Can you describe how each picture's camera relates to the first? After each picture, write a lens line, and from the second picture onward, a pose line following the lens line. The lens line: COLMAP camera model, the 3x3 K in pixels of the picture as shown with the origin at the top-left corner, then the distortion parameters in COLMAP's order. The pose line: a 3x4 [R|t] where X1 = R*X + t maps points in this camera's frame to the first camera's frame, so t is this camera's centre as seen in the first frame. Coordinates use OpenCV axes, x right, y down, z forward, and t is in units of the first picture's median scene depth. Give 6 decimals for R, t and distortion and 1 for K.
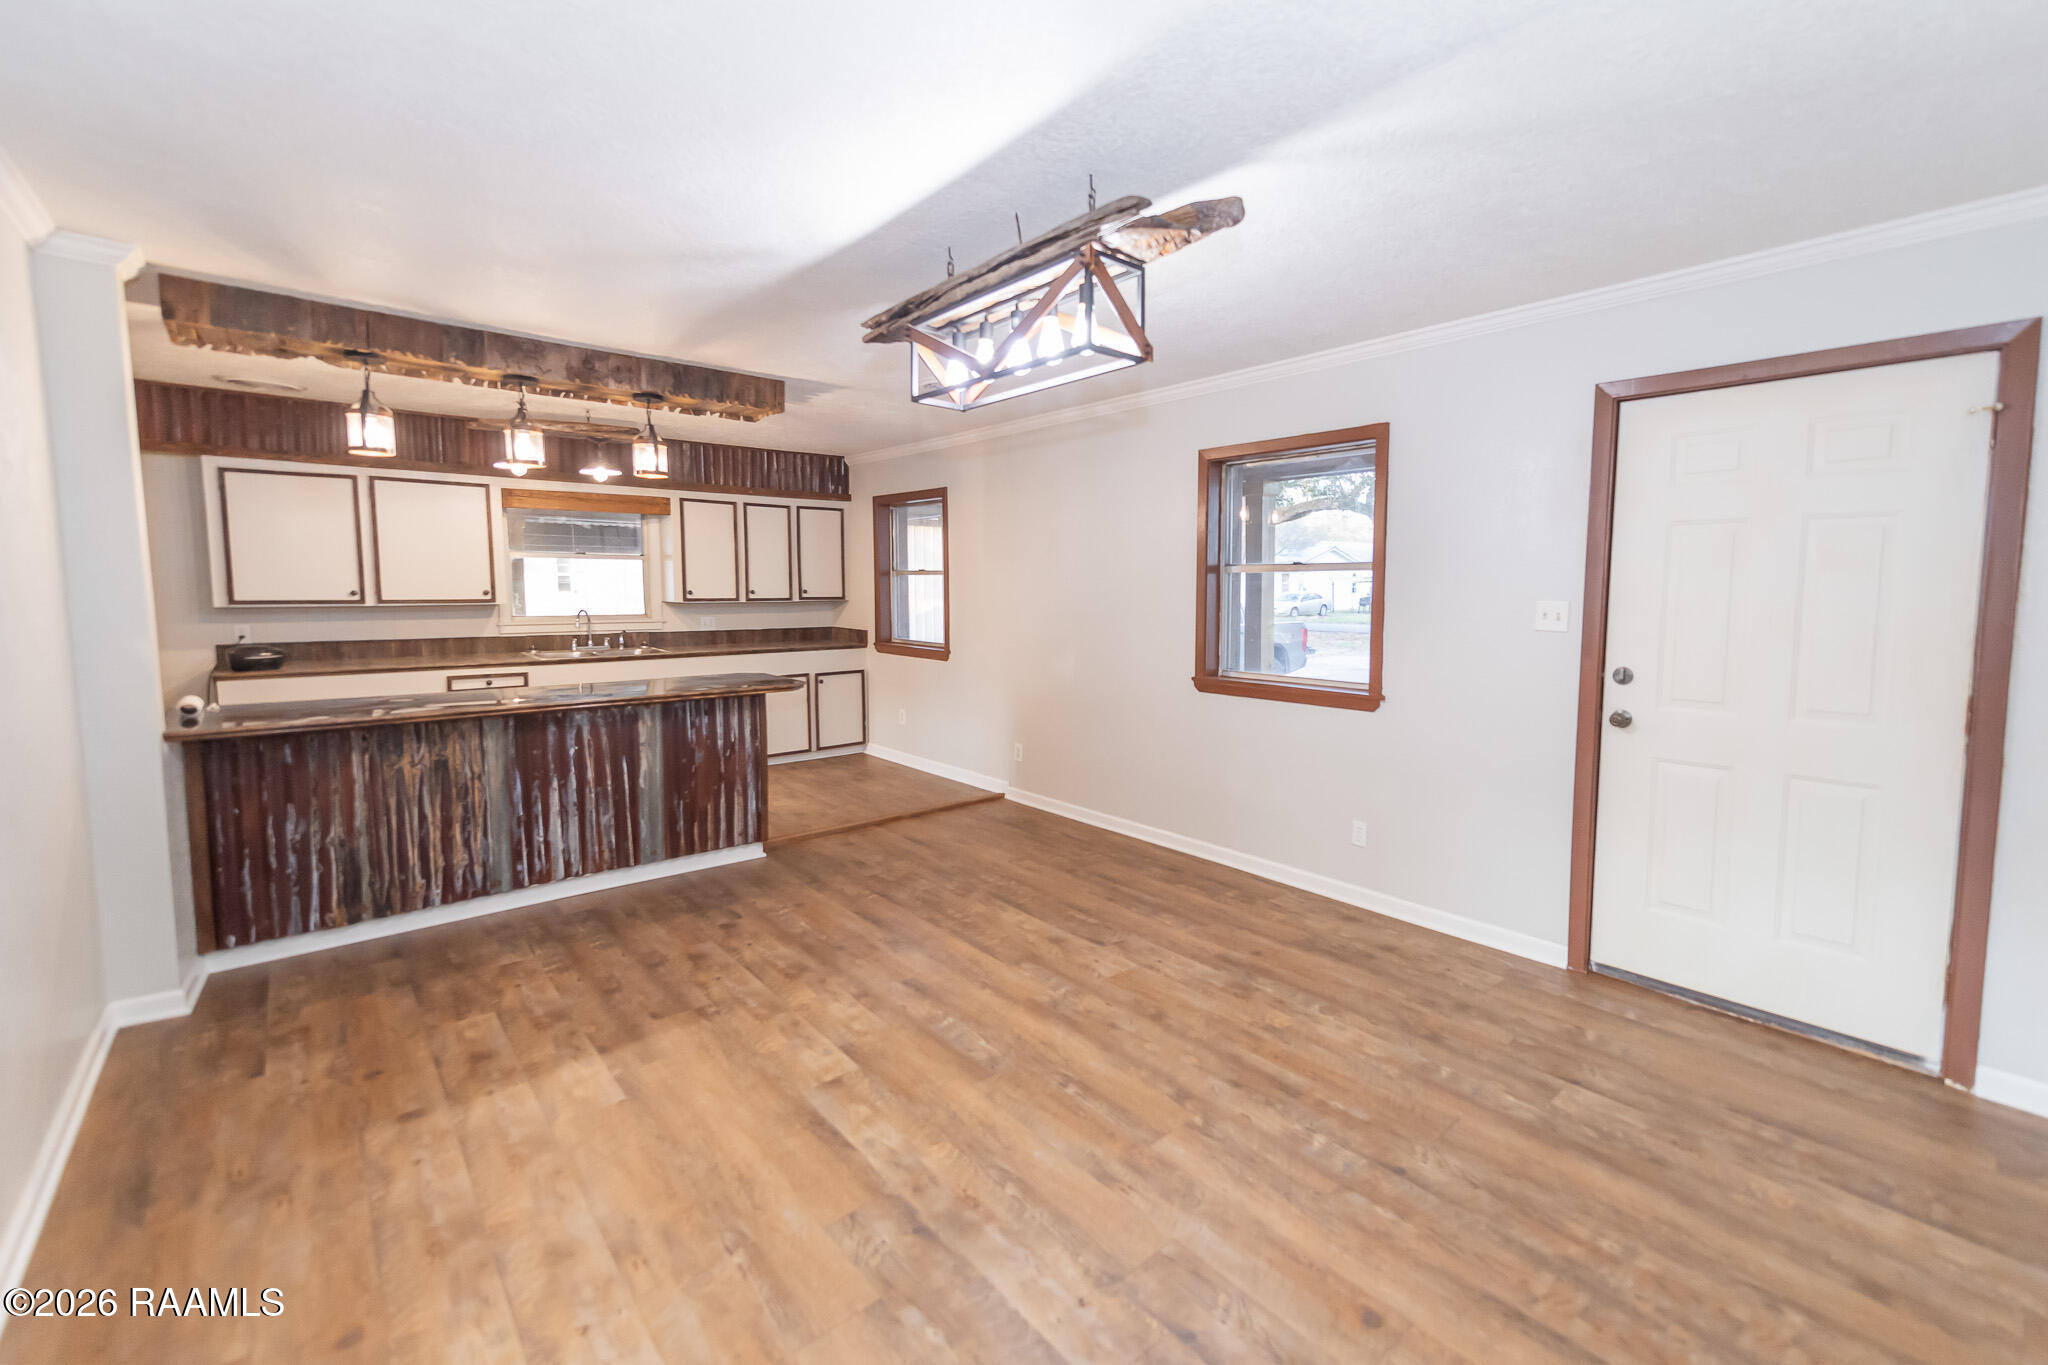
lens RADIAL K [[856.8, 0, 1073.5], [0, 856.8, 653.5], [0, 0, 1]] dist [0.013434, -0.000587]
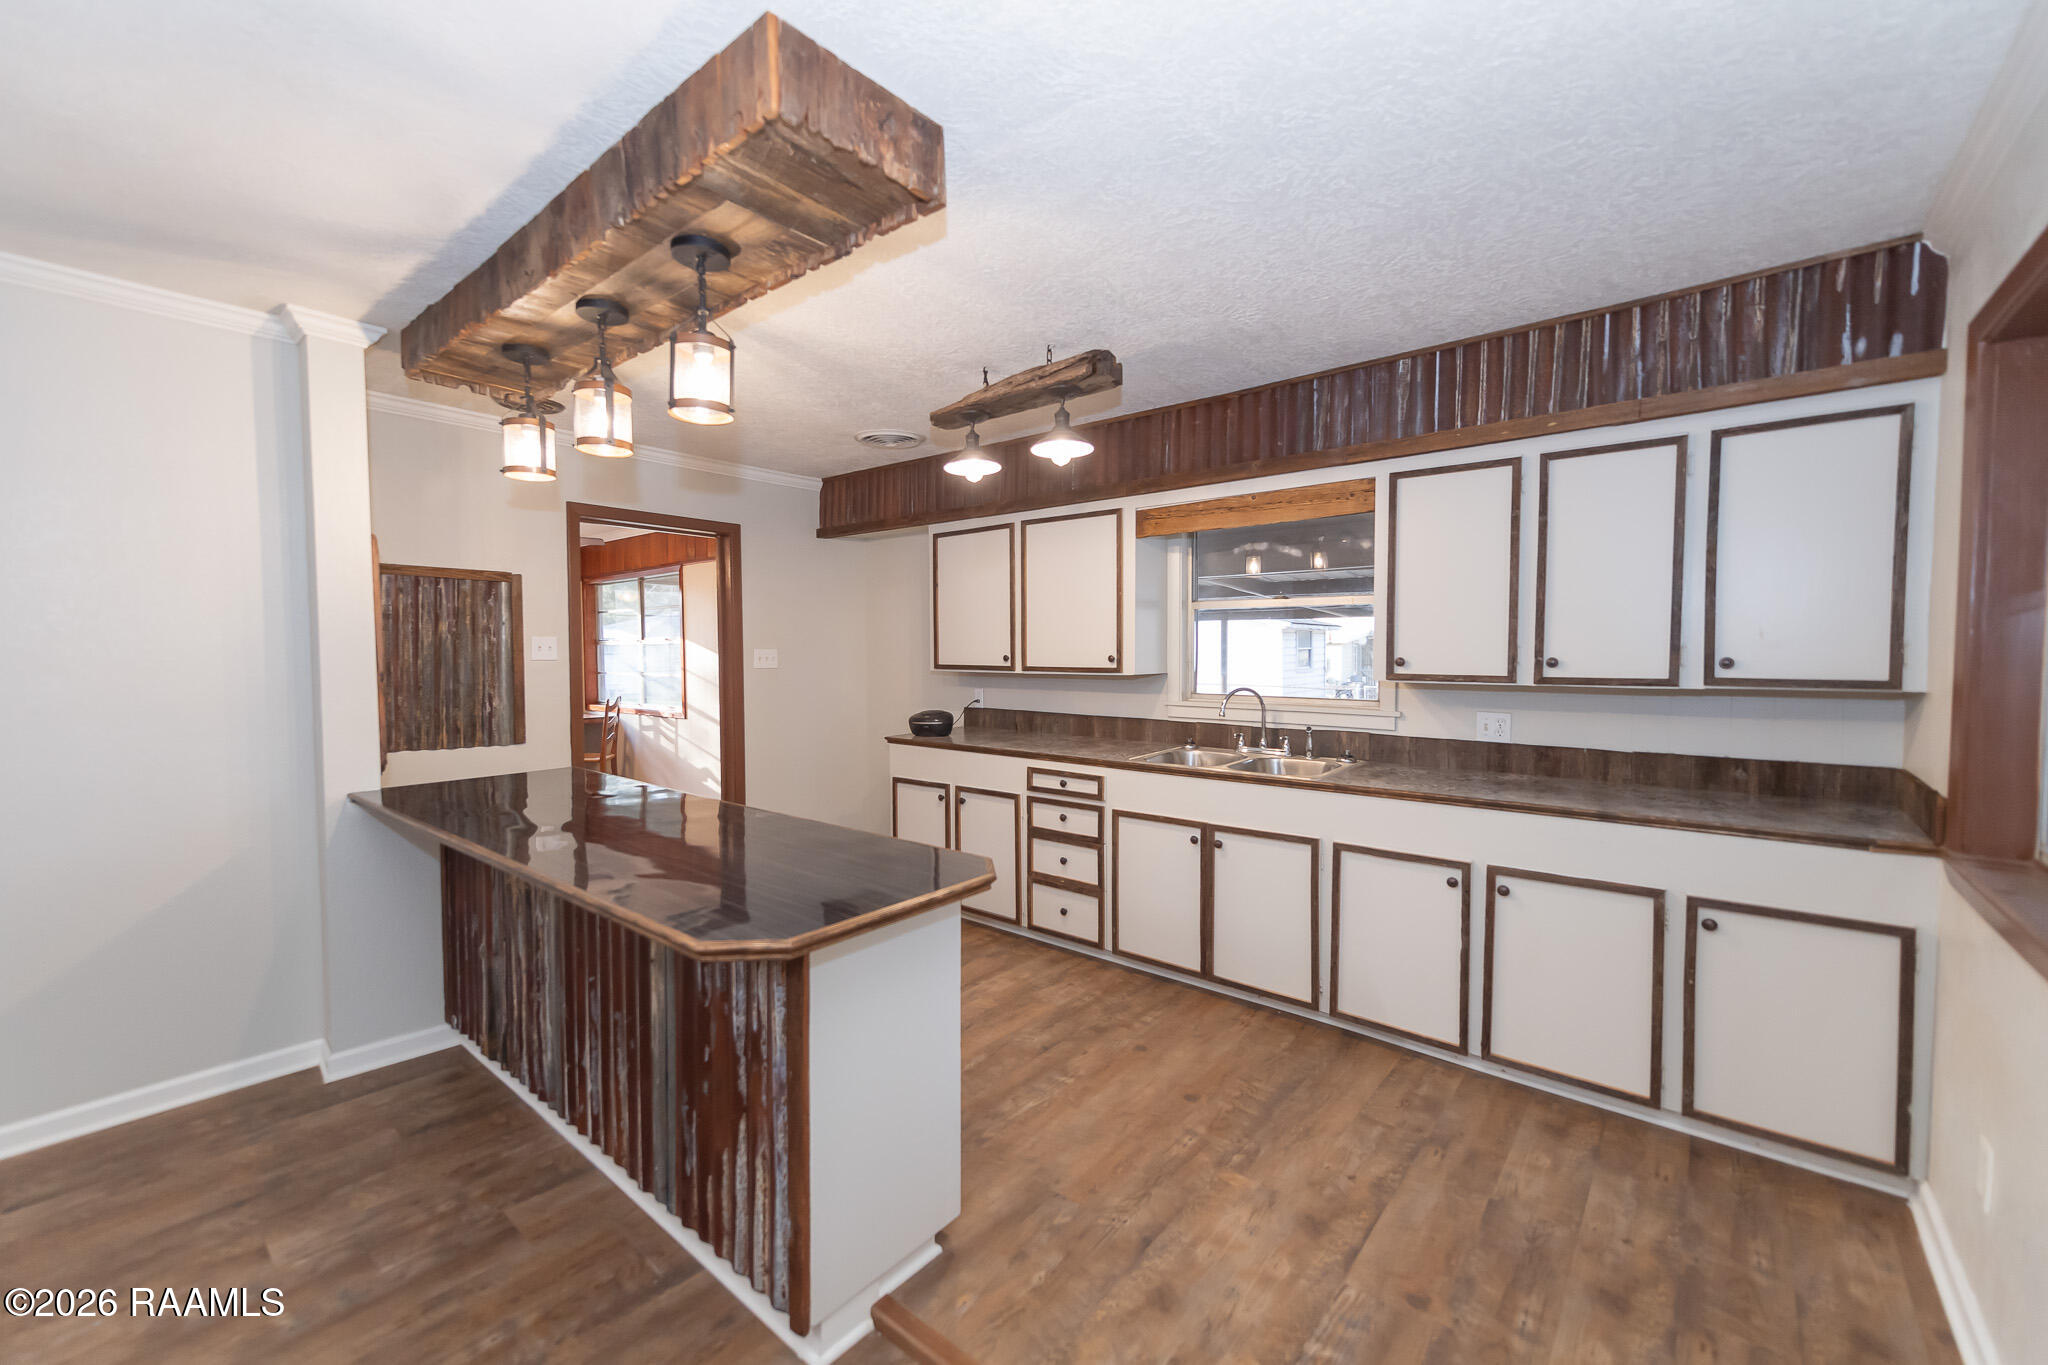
lens RADIAL K [[825.2, 0, 1005.0], [0, 825.2, 685.5], [0, 0, 1]] dist [0.013793, -0.004446]
pose [[0.130419, 0.038953, -0.990693, -0.007456], [-0.080362, 0.996355, 0.028596, -0.094852], [0.988197, 0.075884, 0.133074, 1.274691]]
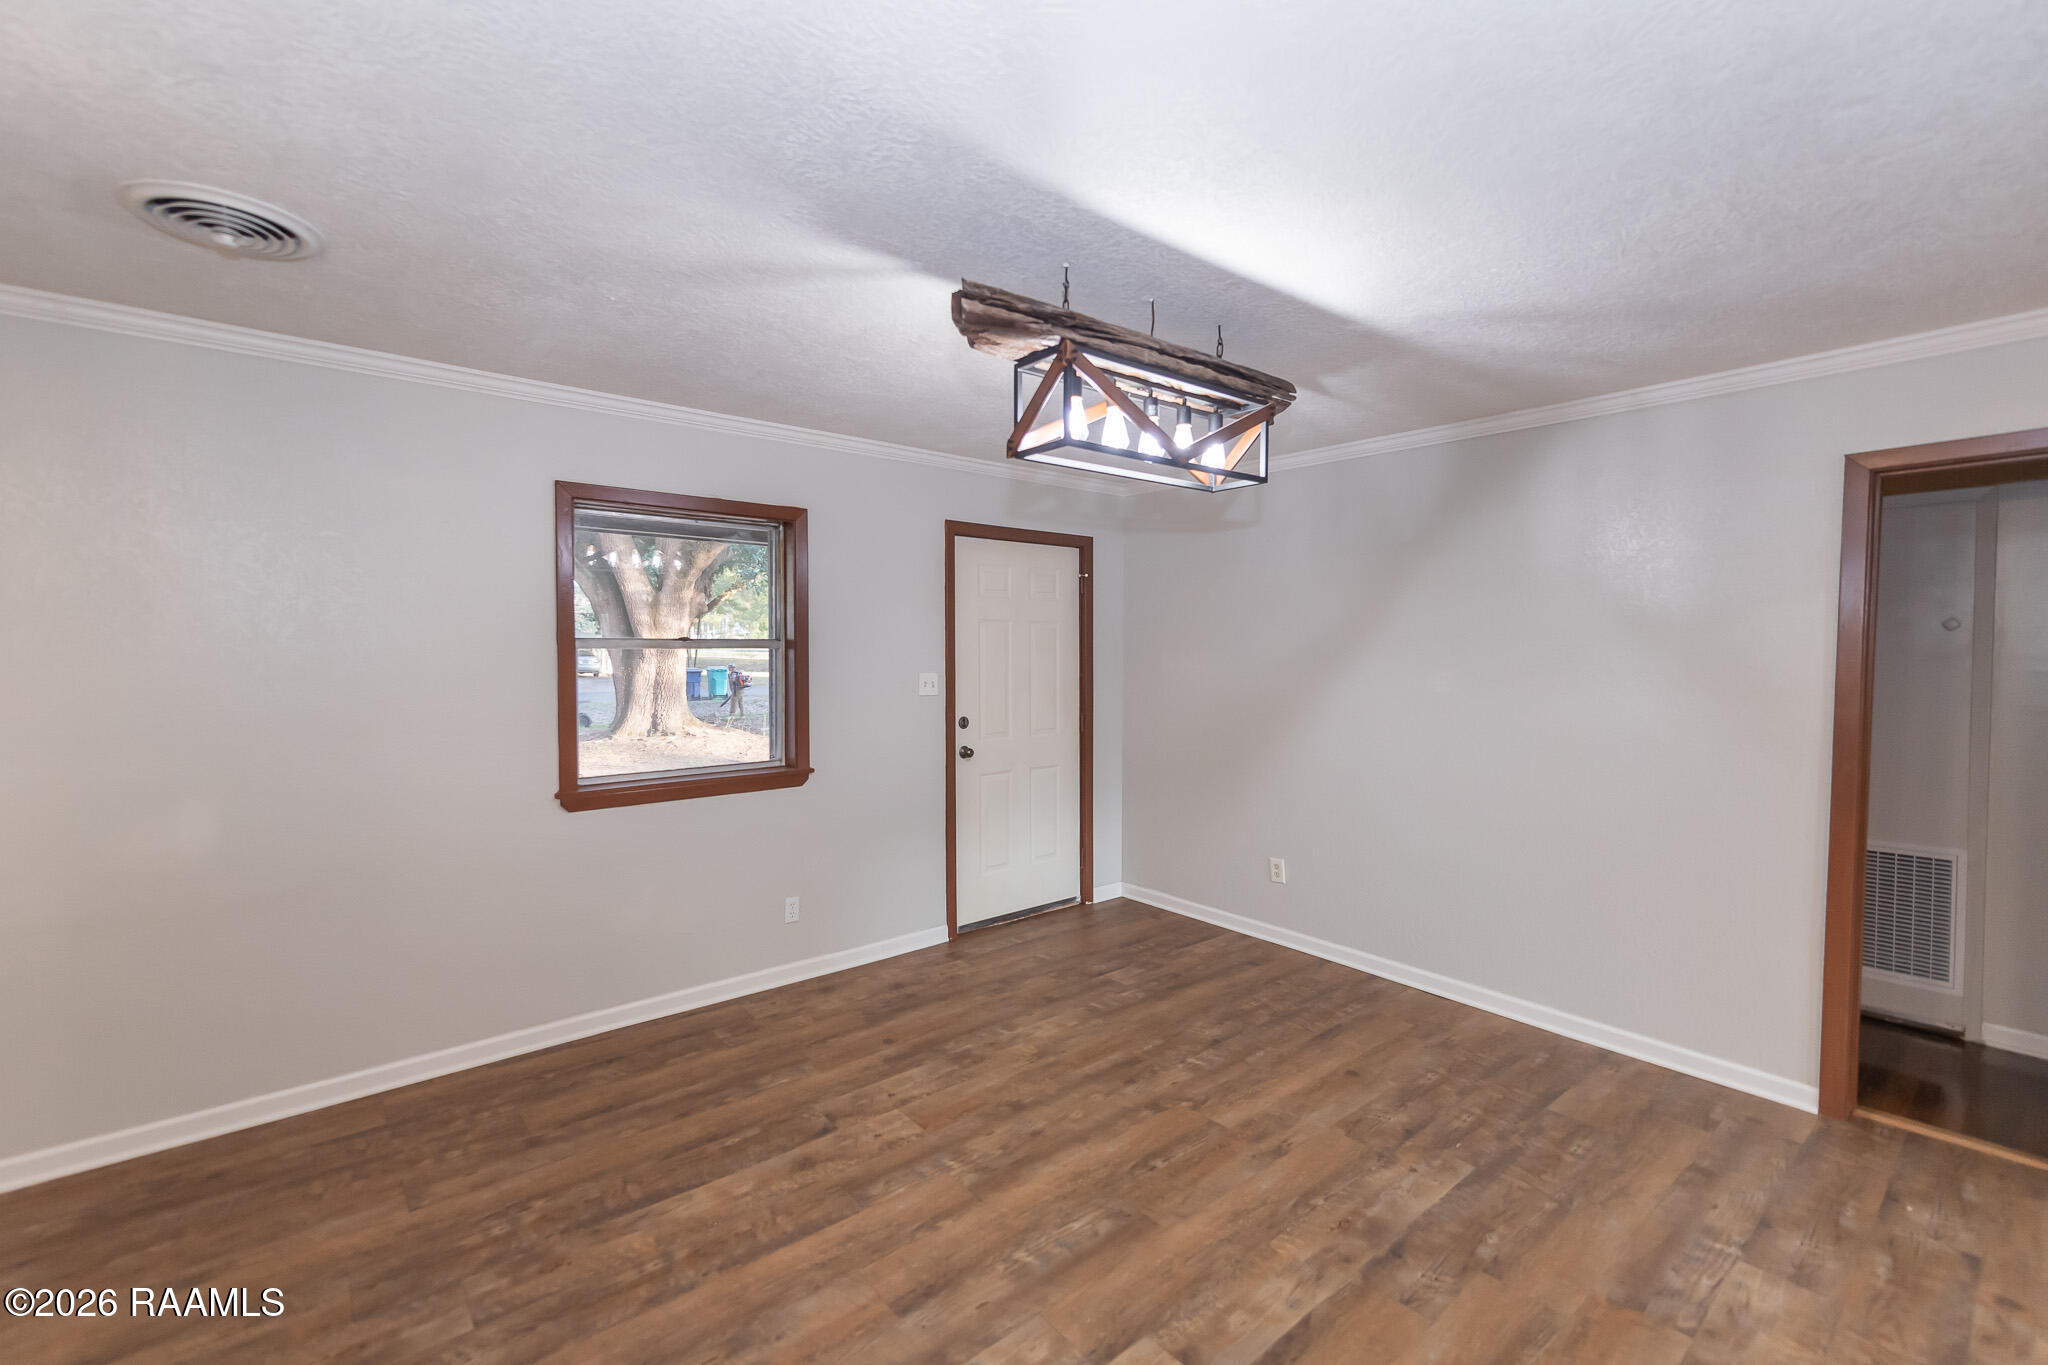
lens RADIAL K [[867.5, 0, 972.7], [0, 867.5, 676.4], [0, 0, 1]] dist [0.012164, -0.000221]
pose [[0.066041, -0.038446, 0.997076, -0.698216], [0.077589, 0.996430, 0.033282, -0.084203], [-0.994796, 0.075164, 0.068789, 0.748270]]
